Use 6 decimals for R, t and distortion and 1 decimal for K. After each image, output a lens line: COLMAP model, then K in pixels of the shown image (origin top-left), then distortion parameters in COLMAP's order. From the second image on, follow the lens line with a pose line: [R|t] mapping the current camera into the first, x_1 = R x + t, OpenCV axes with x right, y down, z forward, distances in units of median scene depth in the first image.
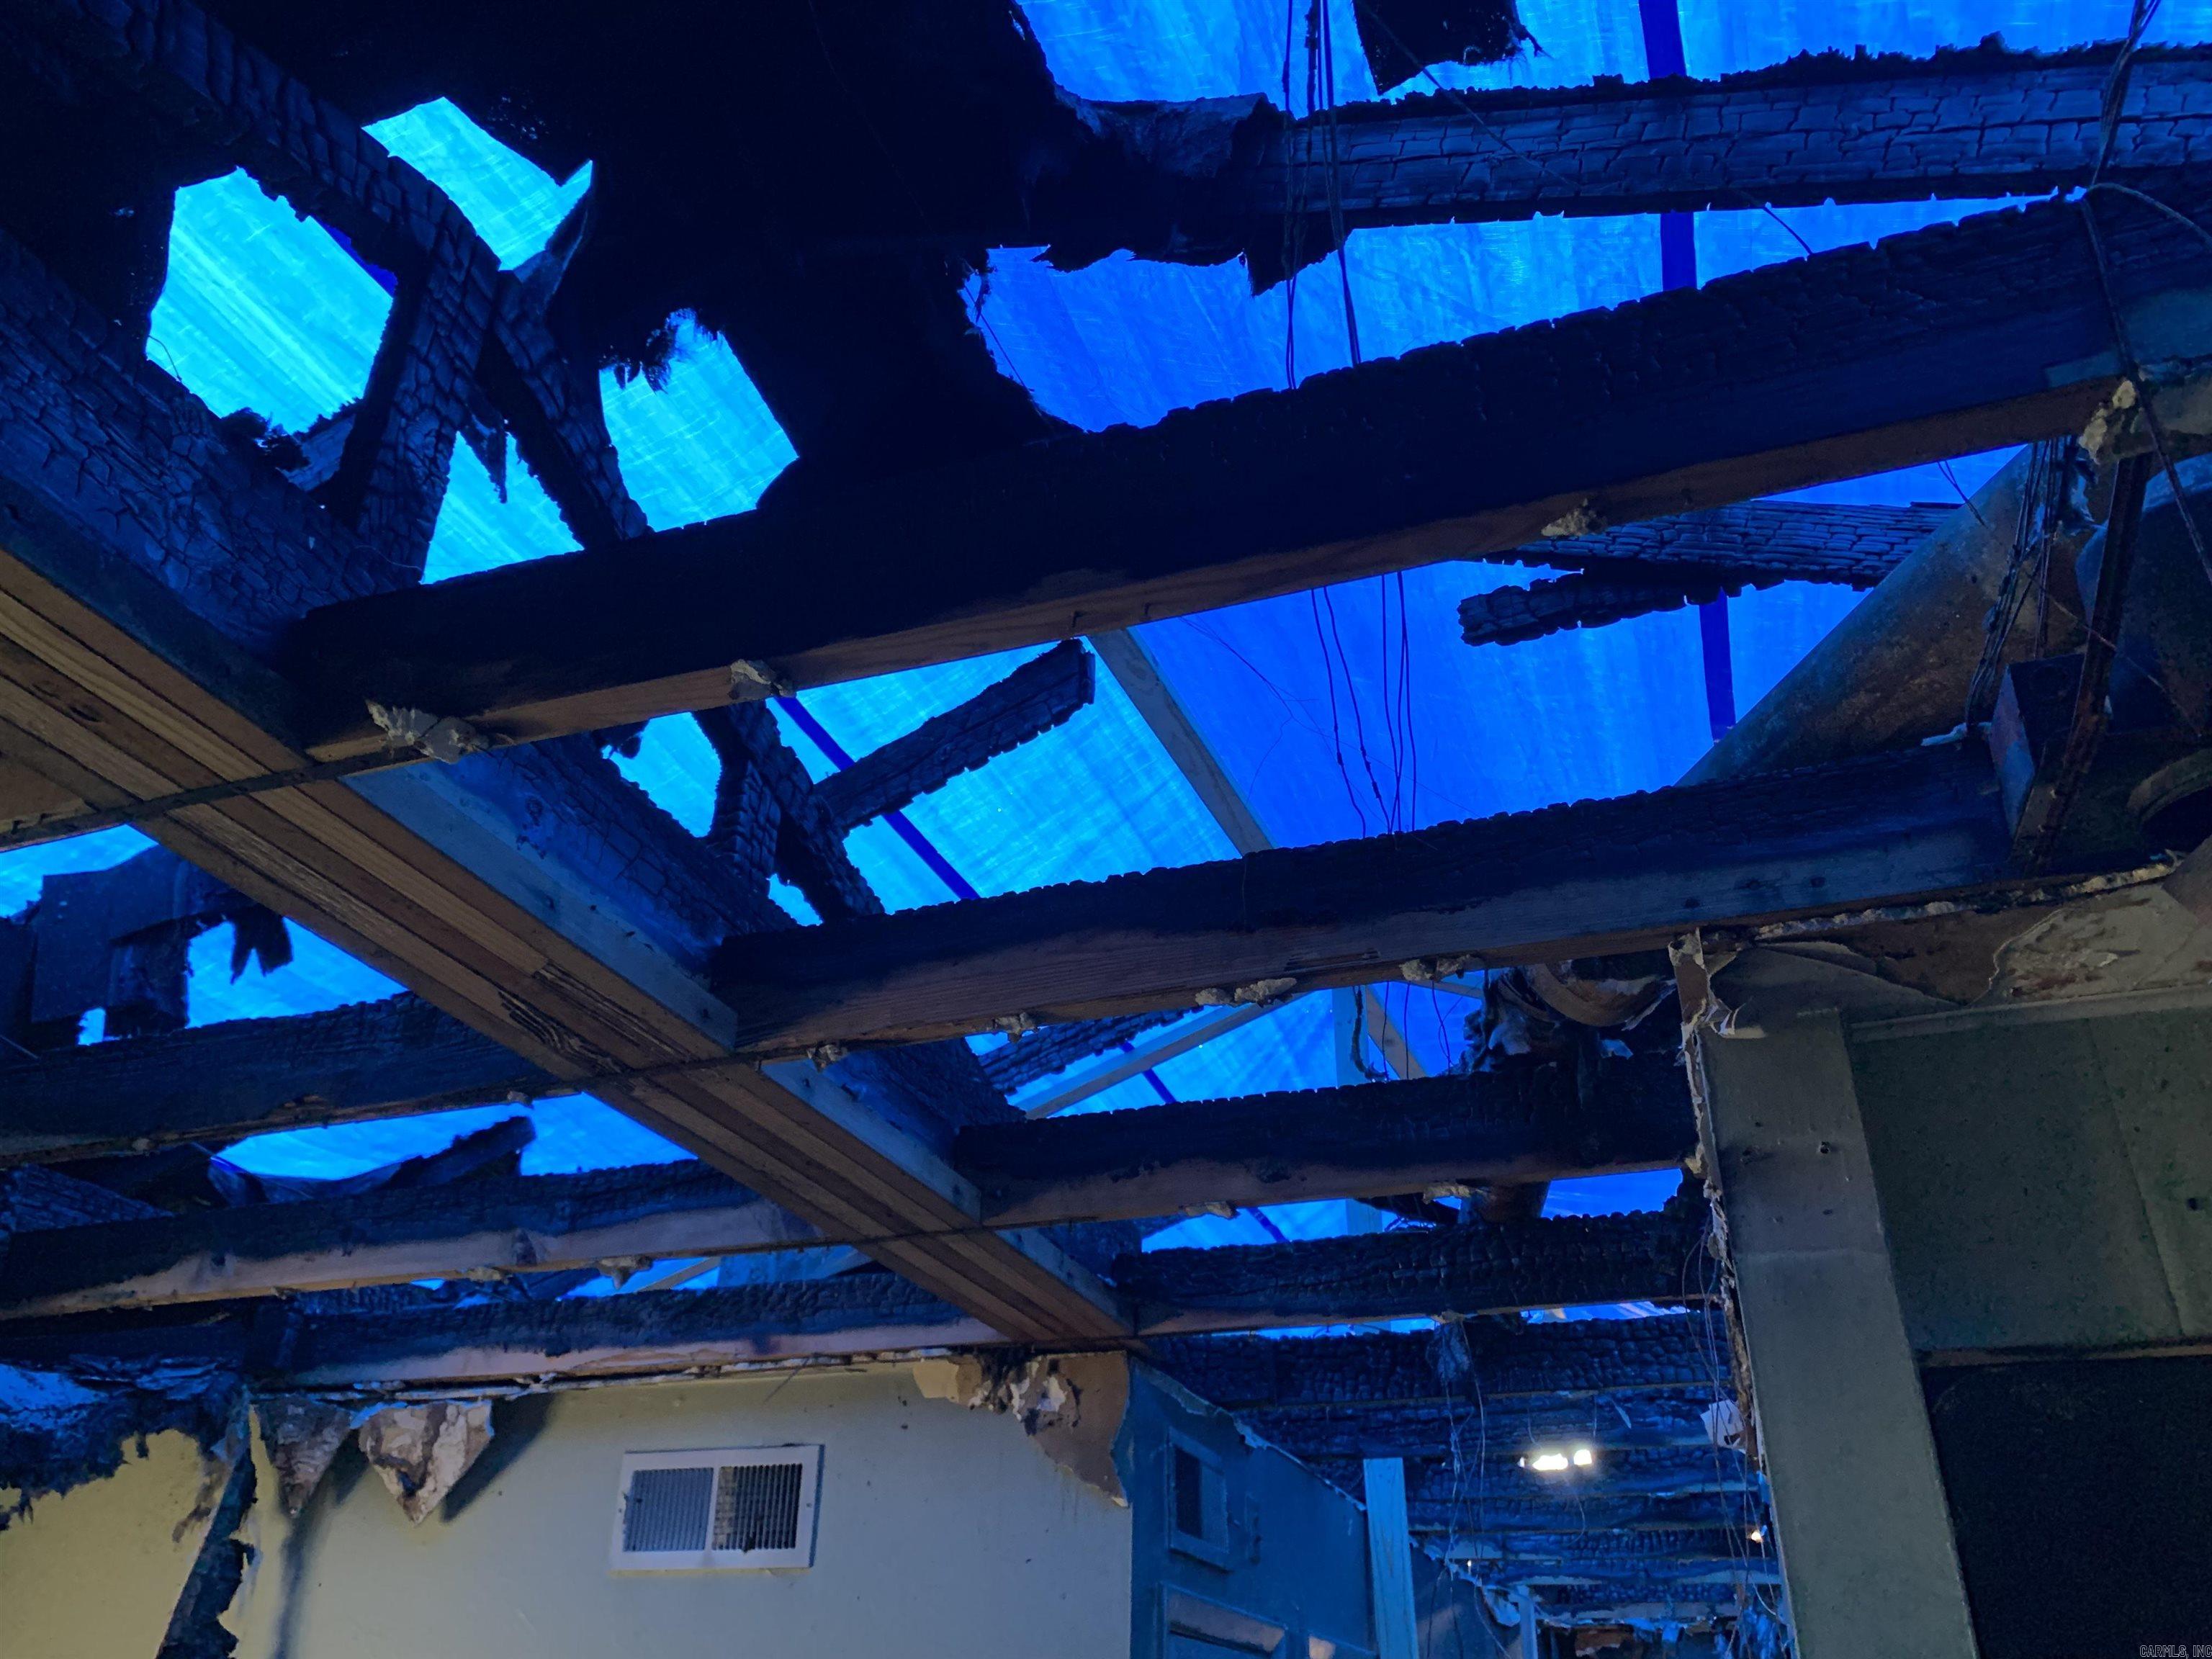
lens RADIAL K [[1681.4, 0, 1106.0], [0, 1681.4, 829.5], [0, 0, 1]] dist [0.001739, -0.000883]
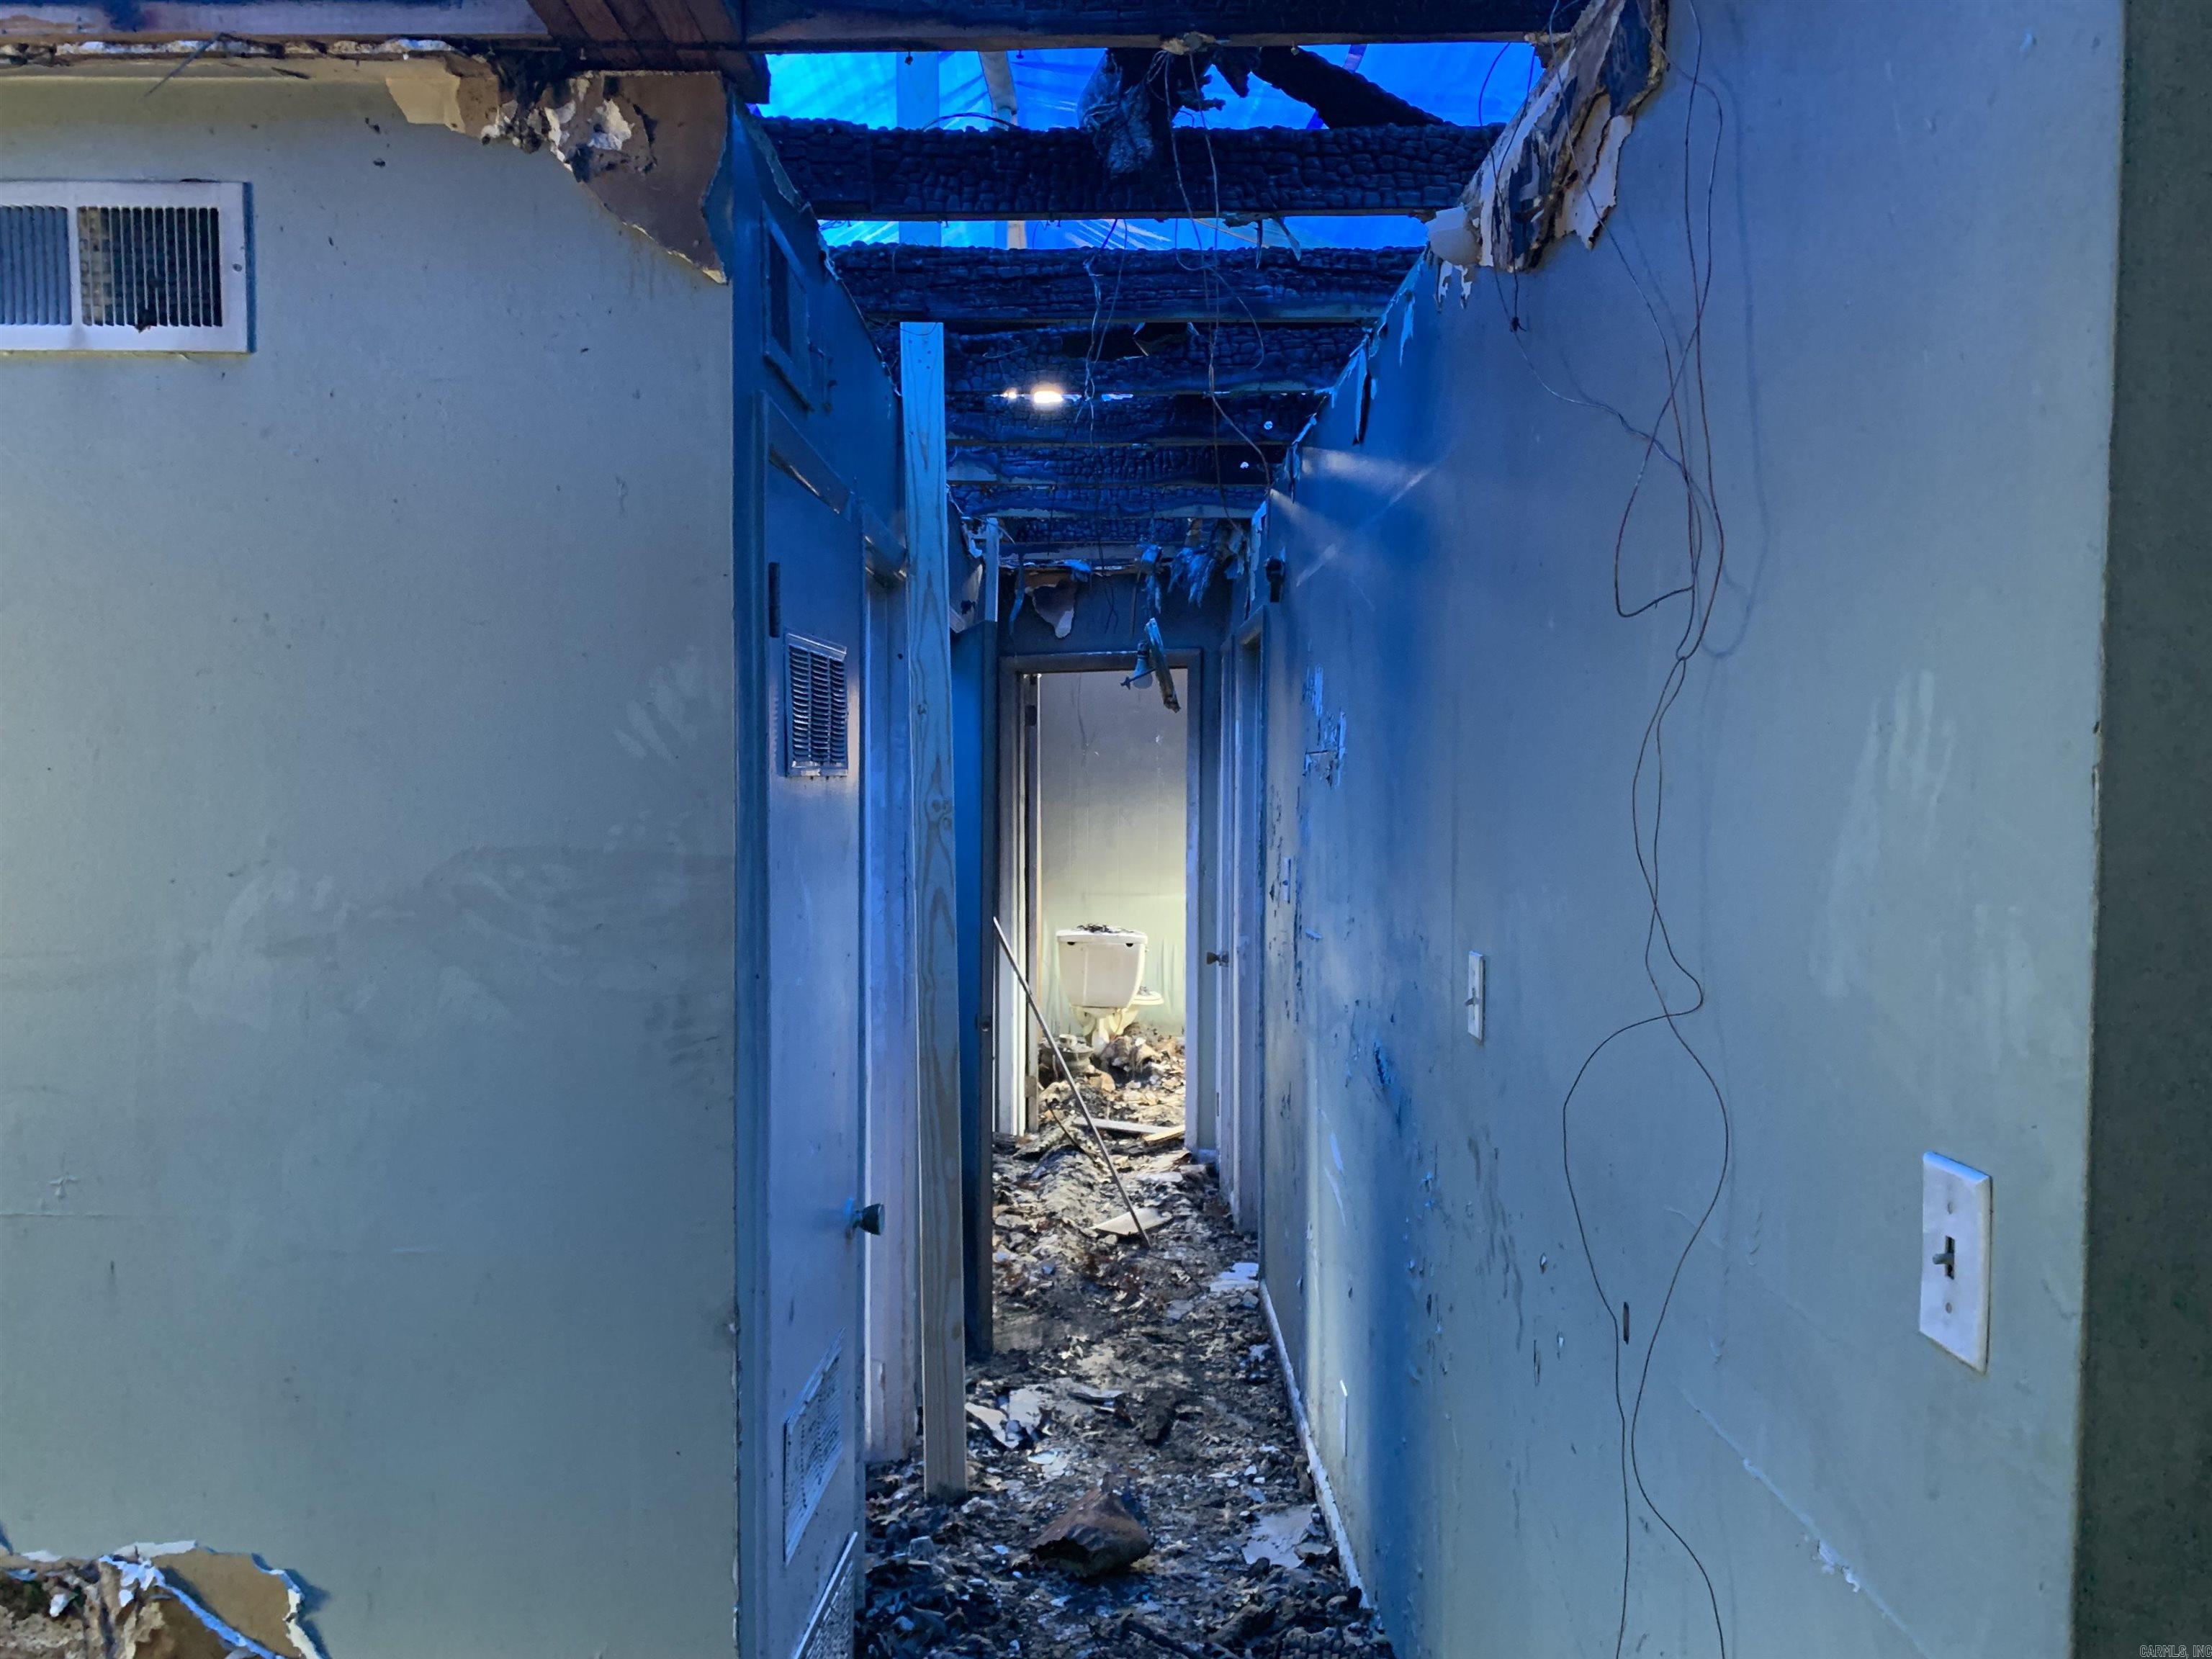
lens RADIAL K [[1697.2, 0, 1106.0], [0, 1697.2, 829.5], [0, 0, 1]] dist [0.041362, -0.032028]
pose [[0.935396, -0.038410, 0.351511, -0.097274], [-0.155548, 0.848039, 0.506591, 0.180581], [-0.317553, -0.528540, 0.787278, 0.199095]]
